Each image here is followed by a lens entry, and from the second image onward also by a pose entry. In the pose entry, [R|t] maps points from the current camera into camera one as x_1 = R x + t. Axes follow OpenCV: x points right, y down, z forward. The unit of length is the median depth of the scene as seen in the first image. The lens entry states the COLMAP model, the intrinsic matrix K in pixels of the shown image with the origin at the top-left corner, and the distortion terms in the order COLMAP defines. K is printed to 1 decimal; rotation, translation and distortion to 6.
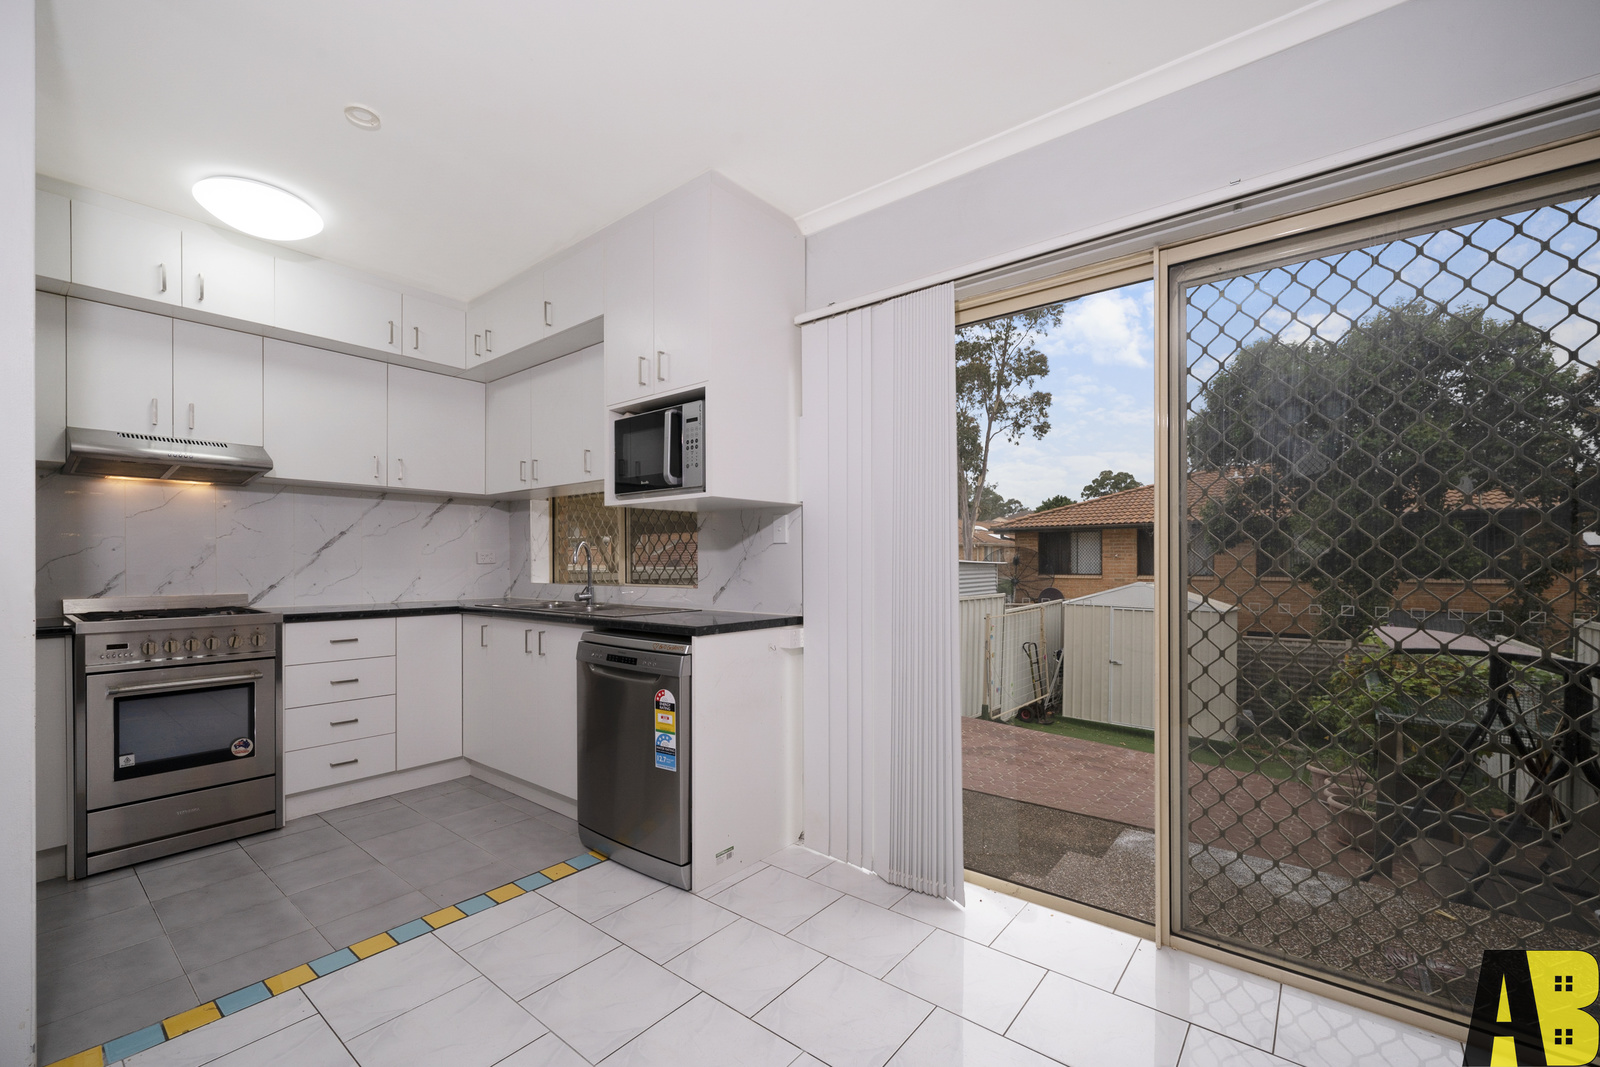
lens RADIAL K [[659.7, 0, 779.5], [0, 659.7, 565.8], [0, 0, 1]] dist [-0.006308, 0.000204]
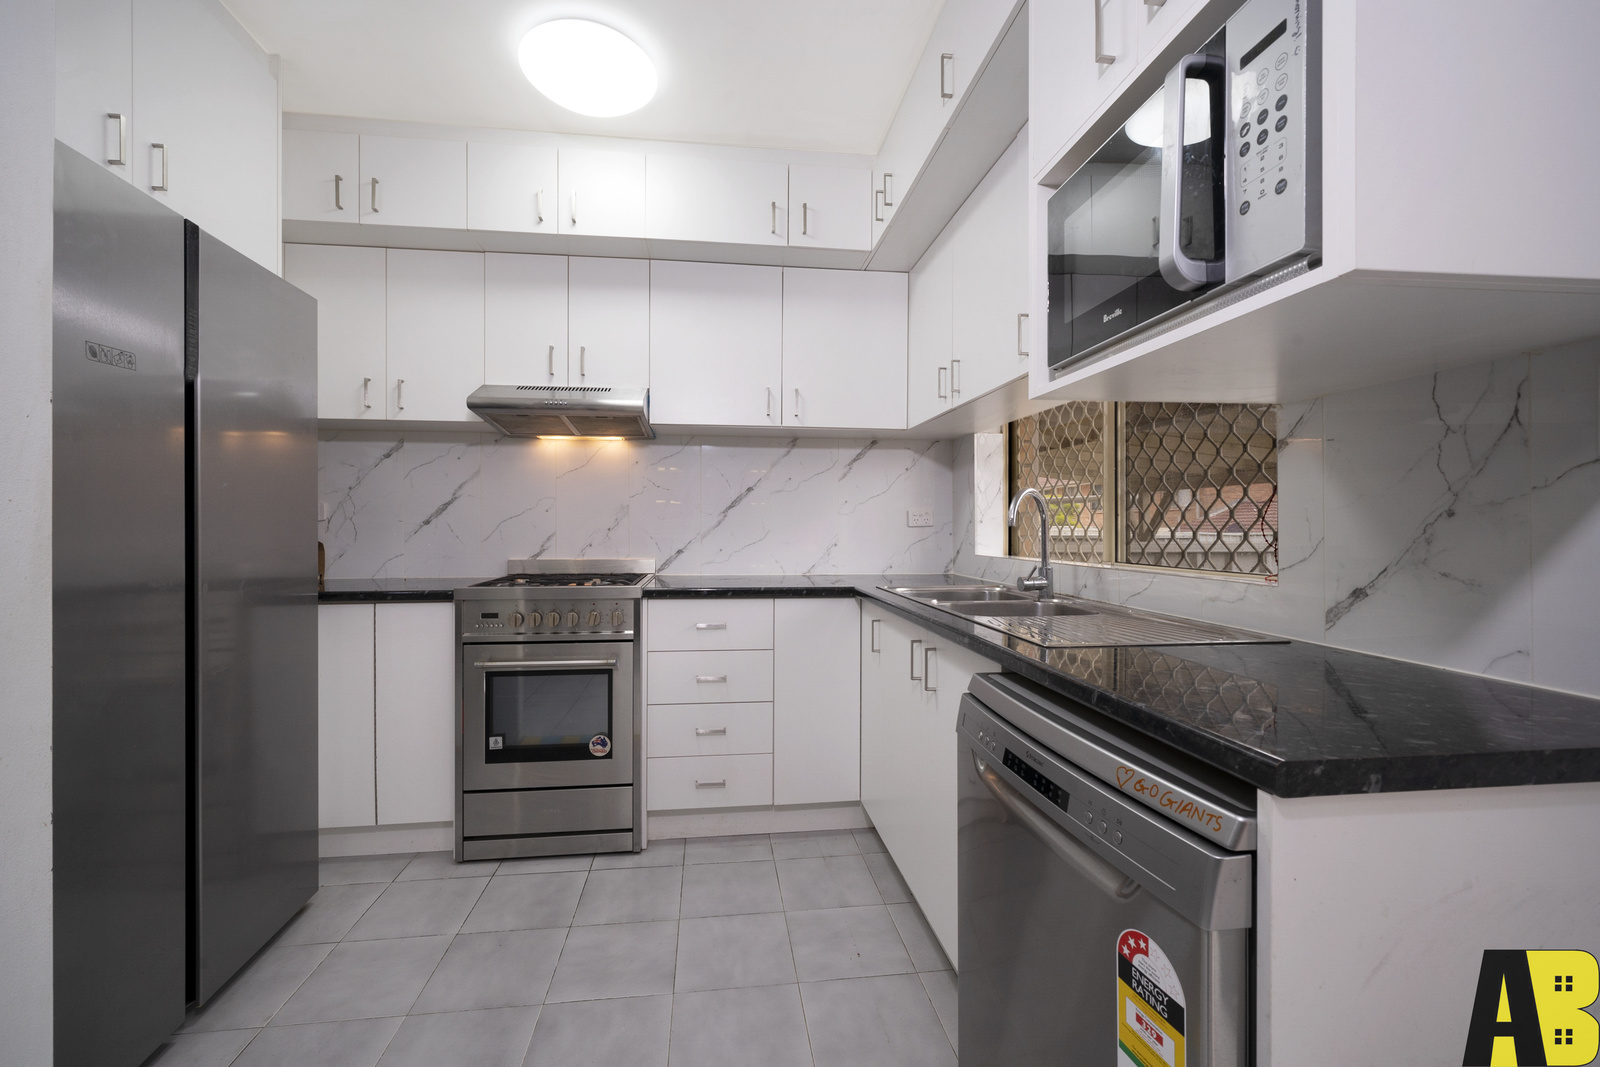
lens RADIAL K [[659.7, 0, 787.4], [0, 659.7, 528.2], [0, 0, 1]] dist [-0.006308, 0.000204]
pose [[0.726516, 0.004046, -0.687138, -0.069561], [-0.005408, 0.999985, 0.000170, -0.000594], [0.687128, 0.003592, 0.726527, 0.528933]]
